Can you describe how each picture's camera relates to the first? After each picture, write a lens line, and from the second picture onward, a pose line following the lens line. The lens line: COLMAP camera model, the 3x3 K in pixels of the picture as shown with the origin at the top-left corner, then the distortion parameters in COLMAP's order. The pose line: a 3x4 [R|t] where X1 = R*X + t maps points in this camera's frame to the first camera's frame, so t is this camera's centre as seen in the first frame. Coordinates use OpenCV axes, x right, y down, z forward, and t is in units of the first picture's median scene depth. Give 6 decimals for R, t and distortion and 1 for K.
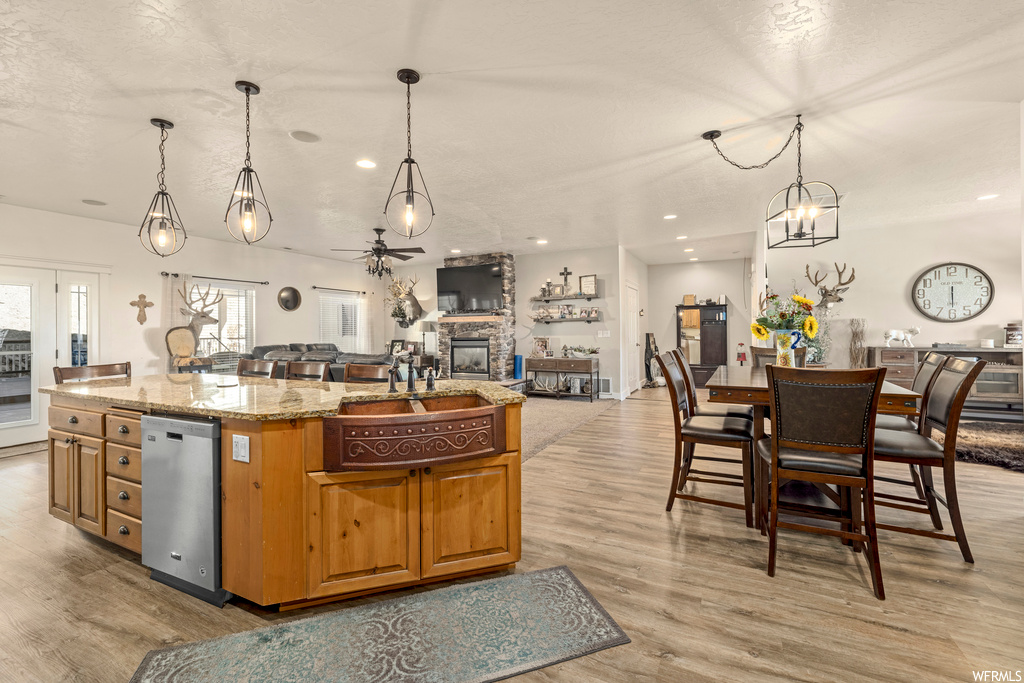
lens RADIAL K [[450.8, 0, 510.3], [0, 450.8, 329.5], [0, 0, 1]] dist [0.001697, 0.000151]
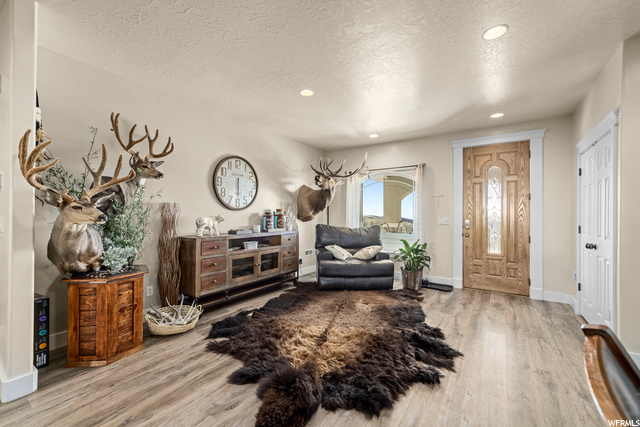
lens RADIAL K [[268.4, 0, 317.1], [0, 268.4, 212.0], [0, 0, 1]] dist [0.000682, 0.000001]
pose [[0.128458, 0.018444, 0.991543, 0.269116], [-0.008474, 0.999811, -0.017500, -0.001467], [-0.991679, -0.006154, 0.128590, 0.551439]]
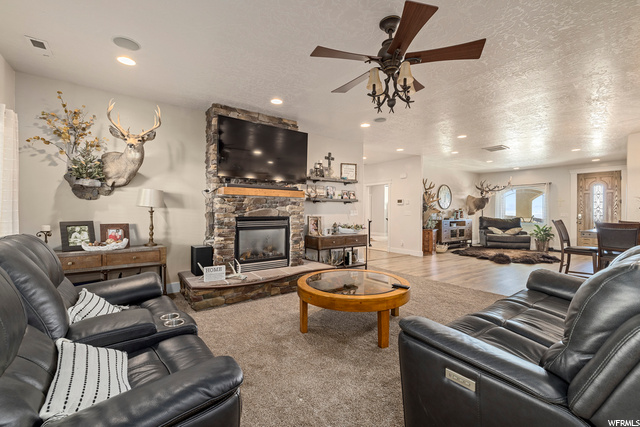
lens RADIAL K [[272.9, 0, 318.3], [0, 272.9, 208.9], [0, 0, 1]] dist [0.003479, 0.000267]
pose [[0.453531, 0.020457, 0.891006, -0.484790], [-0.013293, 0.999781, -0.016188, 0.011963], [-0.891141, -0.004503, 0.453703, 0.718103]]
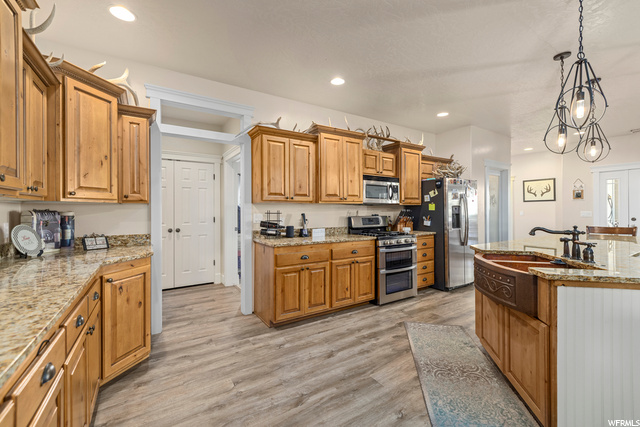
lens RADIAL K [[272.9, 0, 318.3], [0, 272.9, 208.9], [0, 0, 1]] dist [0.003479, 0.000267]
pose [[-0.508284, 0.007923, -0.861153, 0.230374], [0.006779, 0.999964, 0.005199, -0.001654], [0.861163, -0.003195, -0.508320, 0.239271]]
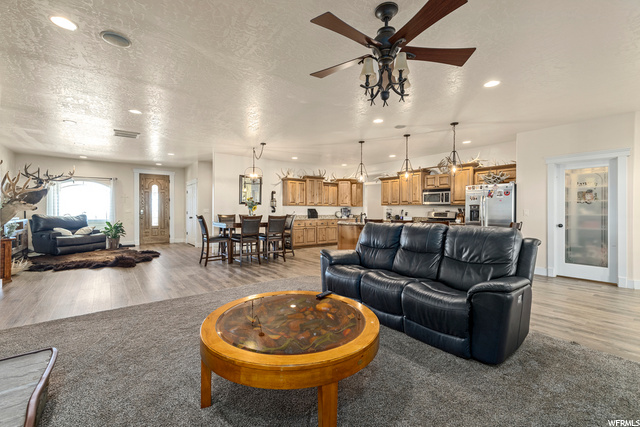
lens RADIAL K [[272.9, 0, 318.3], [0, 272.9, 208.9], [0, 0, 1]] dist [0.003479, 0.000267]
pose [[-0.902613, 0.008668, 0.430366, -0.278437], [0.006523, 0.999958, -0.006460, 0.009503], [-0.430404, -0.003023, -0.902631, 1.016753]]
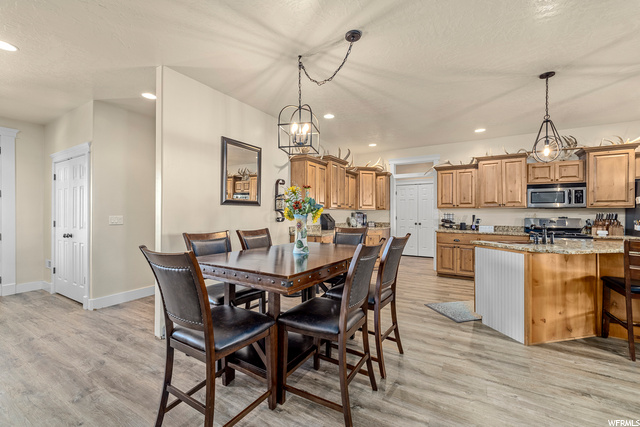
lens RADIAL K [[268.4, 0, 317.1], [0, 268.4, 212.0], [0, 0, 1]] dist [0.000682, 0.000001]
pose [[-0.997113, 0.009665, 0.075316, 0.198789], [0.009557, 0.999953, -0.001799, -0.002032], [-0.075330, -0.001074, -0.997158, 0.670671]]
